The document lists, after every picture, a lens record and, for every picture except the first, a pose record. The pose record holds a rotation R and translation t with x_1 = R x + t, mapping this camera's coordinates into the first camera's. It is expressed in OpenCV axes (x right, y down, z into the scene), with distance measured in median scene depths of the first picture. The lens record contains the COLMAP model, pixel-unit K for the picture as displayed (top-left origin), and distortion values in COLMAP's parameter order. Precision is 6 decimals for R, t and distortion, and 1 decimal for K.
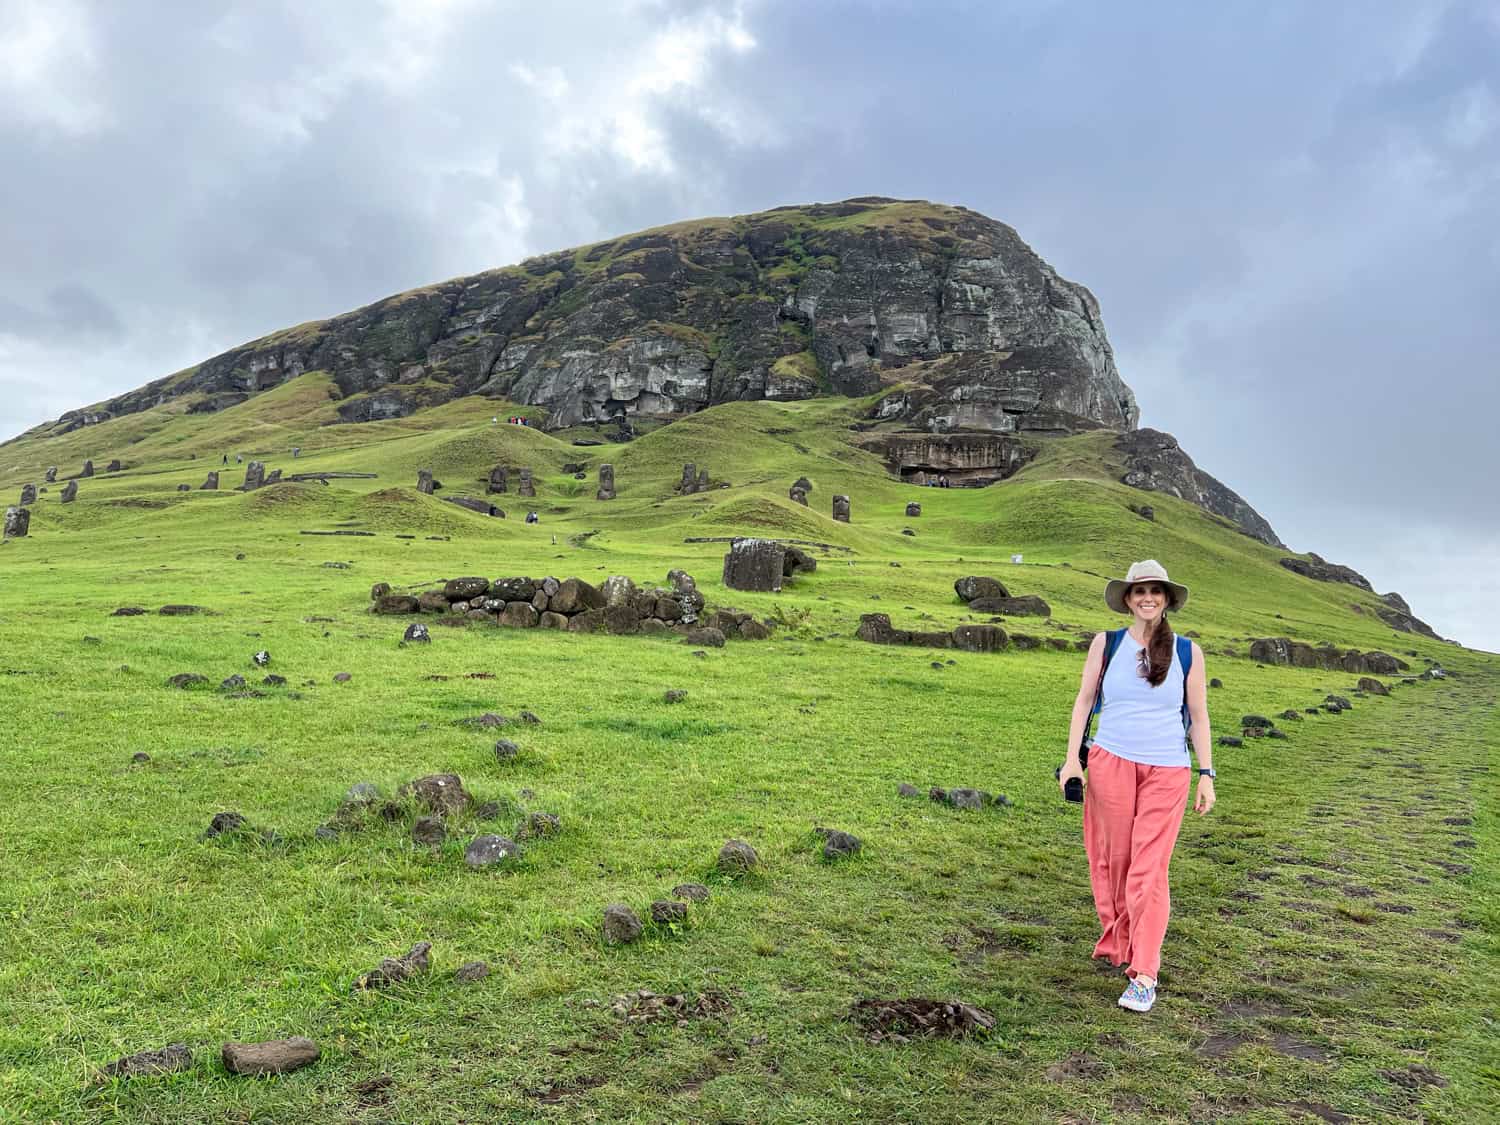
lens RADIAL K [[1145.3, 0, 746.0], [0, 1145.3, 566.5], [0, 0, 1]] dist [0.024746, -0.002977]
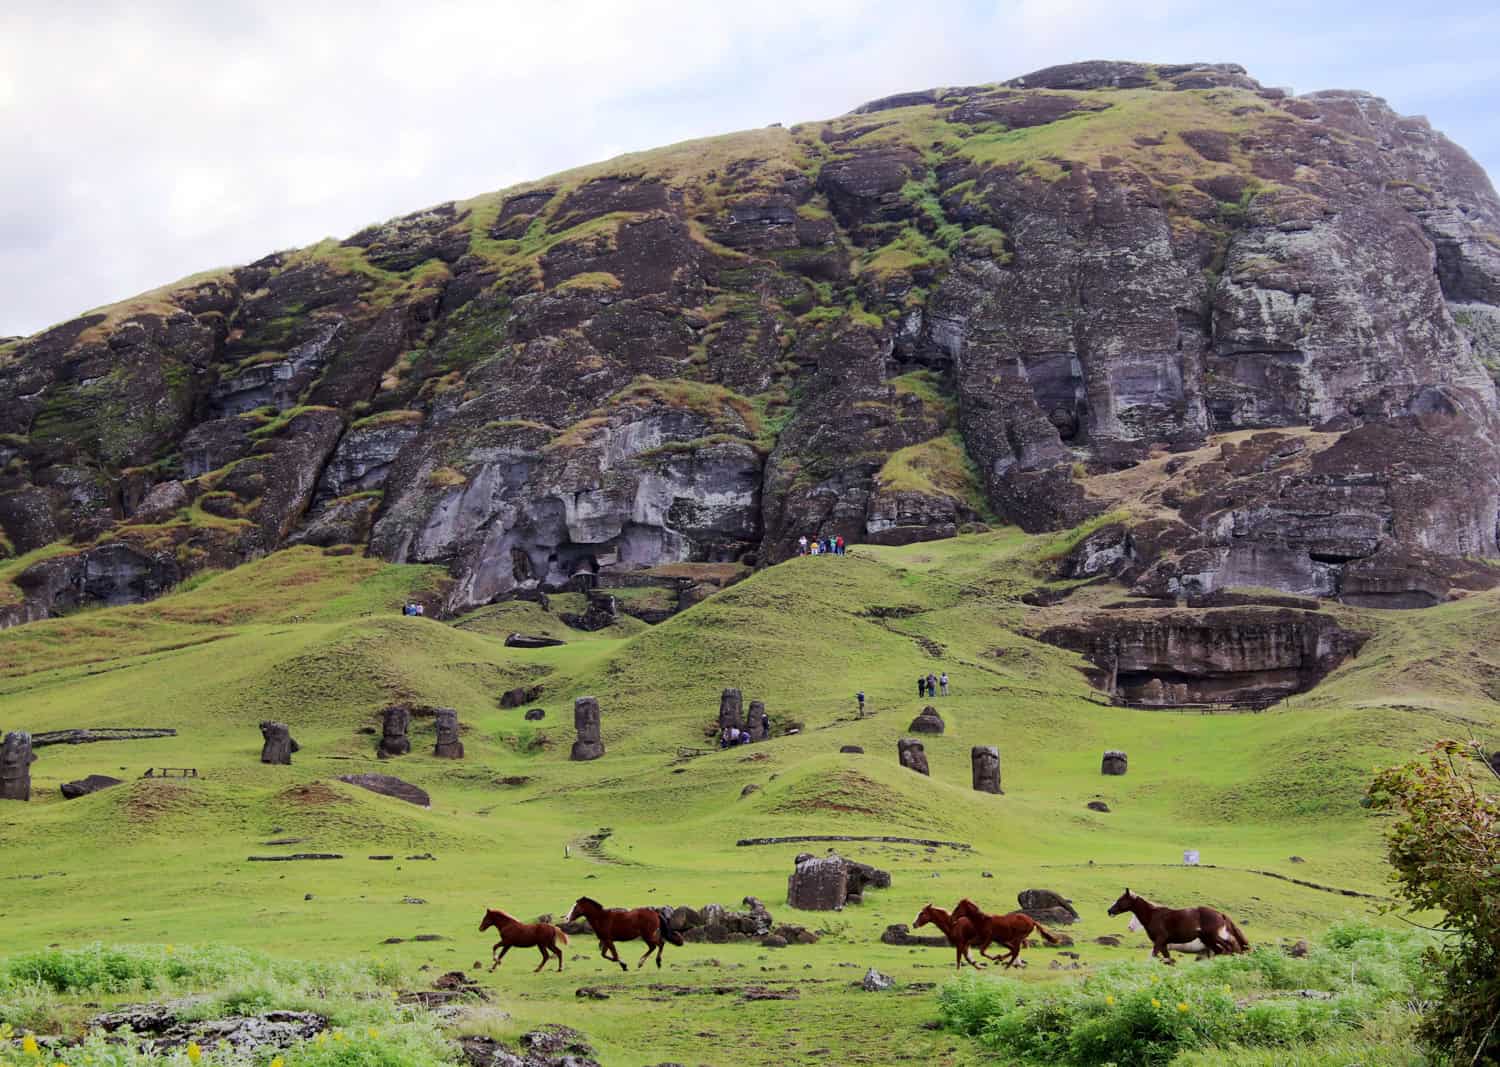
lens RADIAL K [[3047.3, 0, 781.5], [0, 3047.3, 567.1], [0, 0, 1]] dist [0.458713, 0.000000]
pose [[0.999030, -0.036673, -0.024392, 0.010623], [0.034302, 0.995226, -0.091374, -0.007118], [0.027626, 0.090449, 0.995518, -0.358064]]
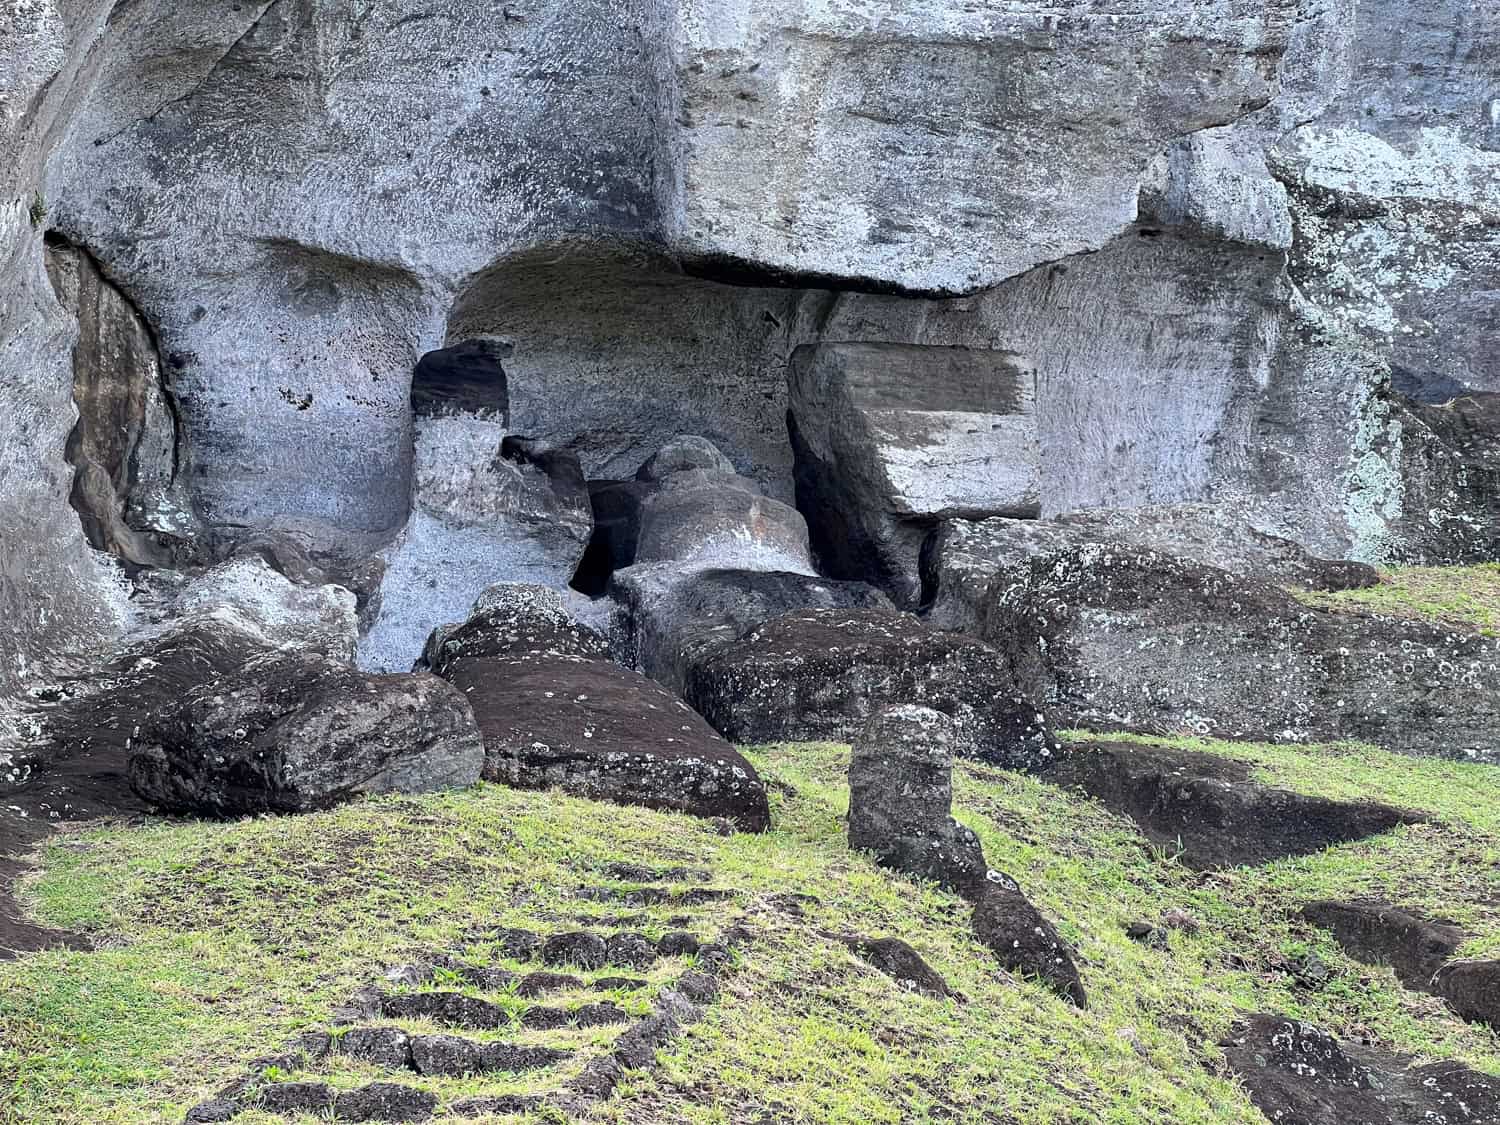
lens RADIAL K [[3460.6, 0, 750.7], [0, 3460.6, 562.9], [0, 0, 1]] dist [0.119295, 0.000000]
pose [[0.922314, 0.078272, 0.378431, -0.173554], [-0.020748, 0.987890, -0.153762, -0.108794], [-0.385884, 0.133965, 0.912769, 0.867615]]
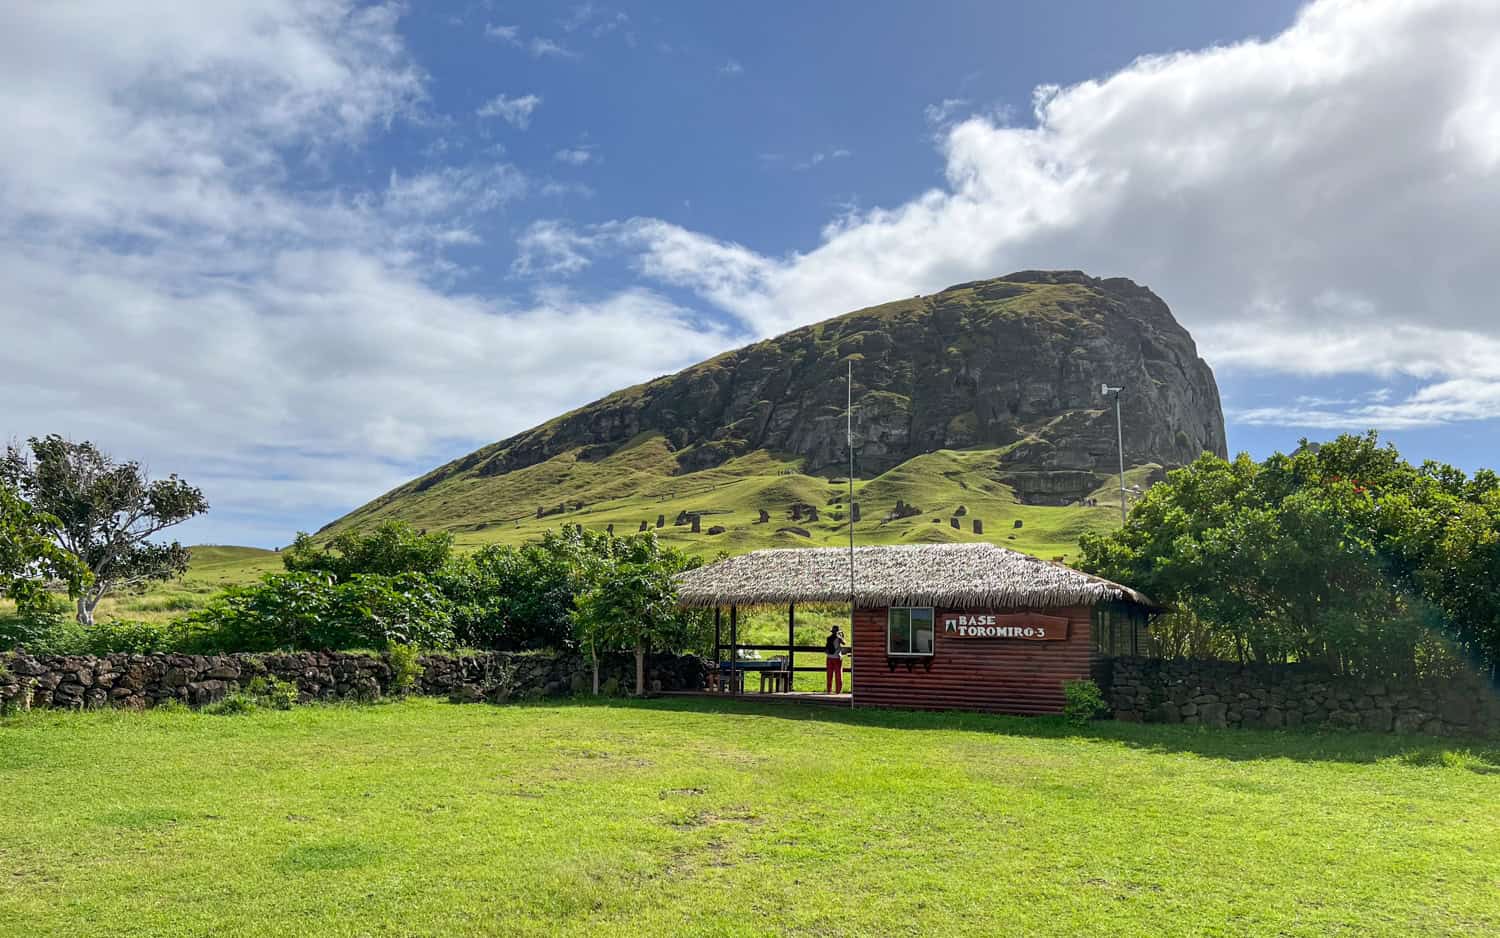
lens RADIAL K [[1141.2, 0, 757.1], [0, 1141.2, 600.7], [0, 0, 1]] dist [0.064968, -0.004102]
pose [[0.985930, -0.018739, -0.166107, 0.018614], [0.027908, 0.998202, 0.053038, -0.021561], [0.164815, -0.056928, 0.984680, -0.597293]]
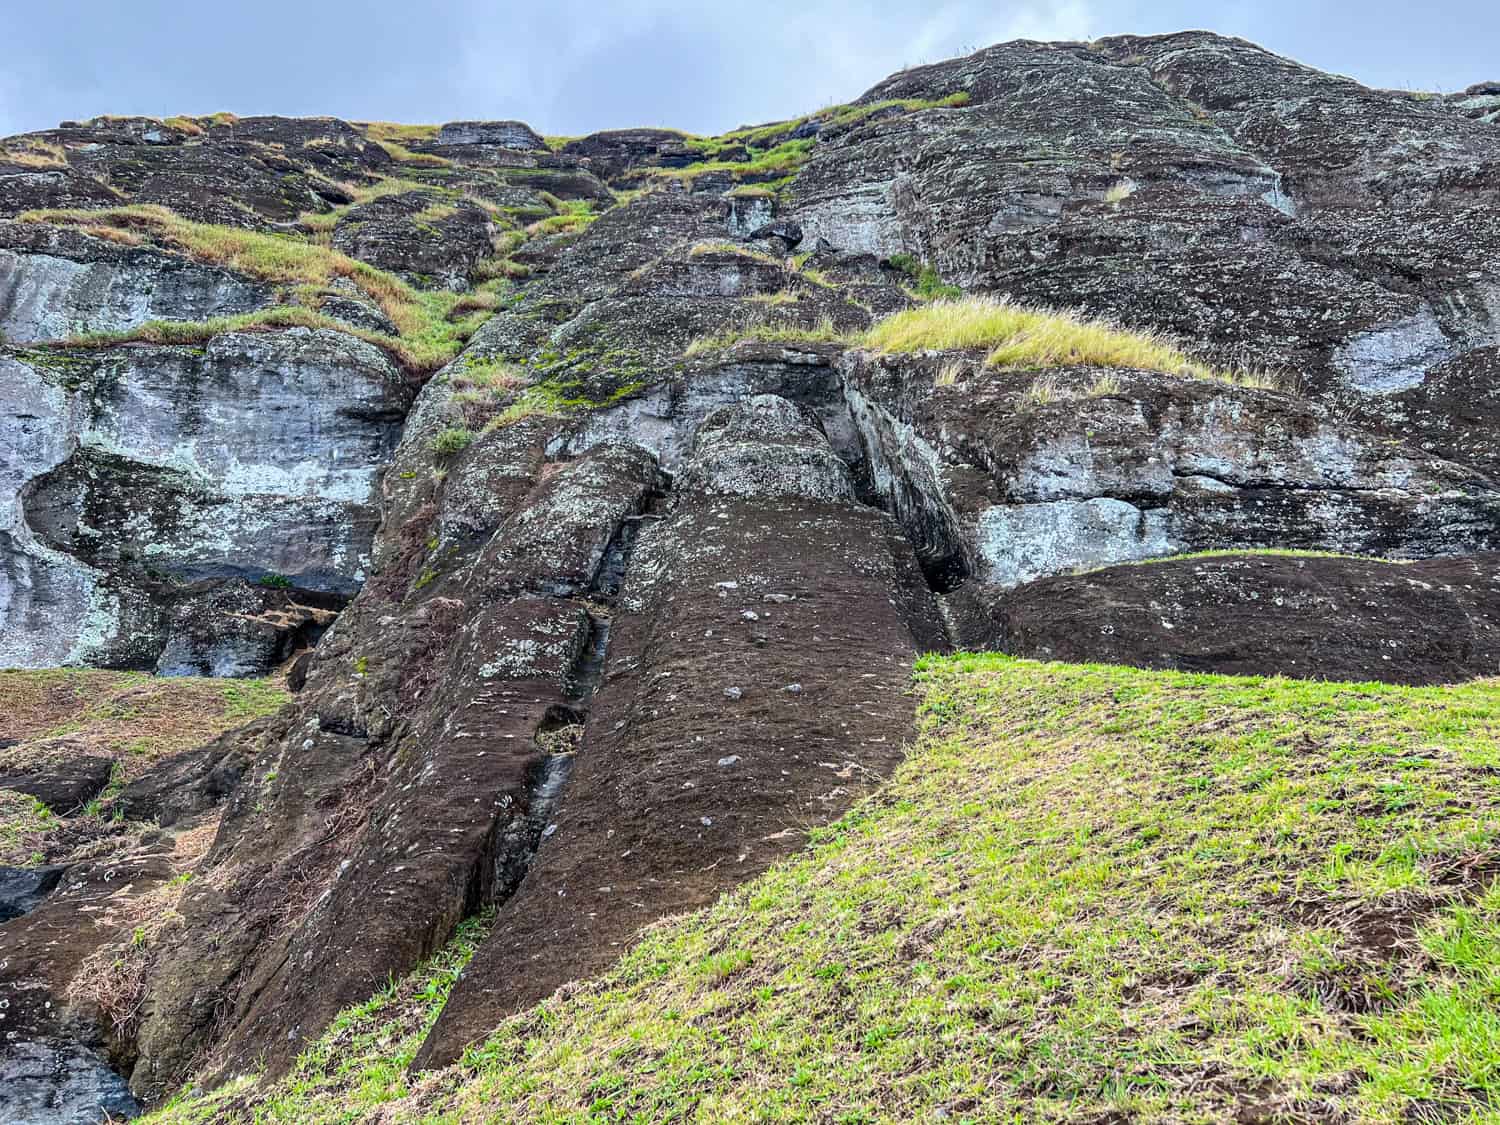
lens RADIAL K [[1145.3, 0, 755.8], [0, 1145.3, 565.6], [0, 0, 1]] dist [0.024746, -0.002977]
pose [[0.979070, 0.039186, 0.199713, -0.012609], [-0.007189, 0.987335, -0.158483, -0.127832], [-0.203394, 0.153731, 0.966953, 0.863742]]
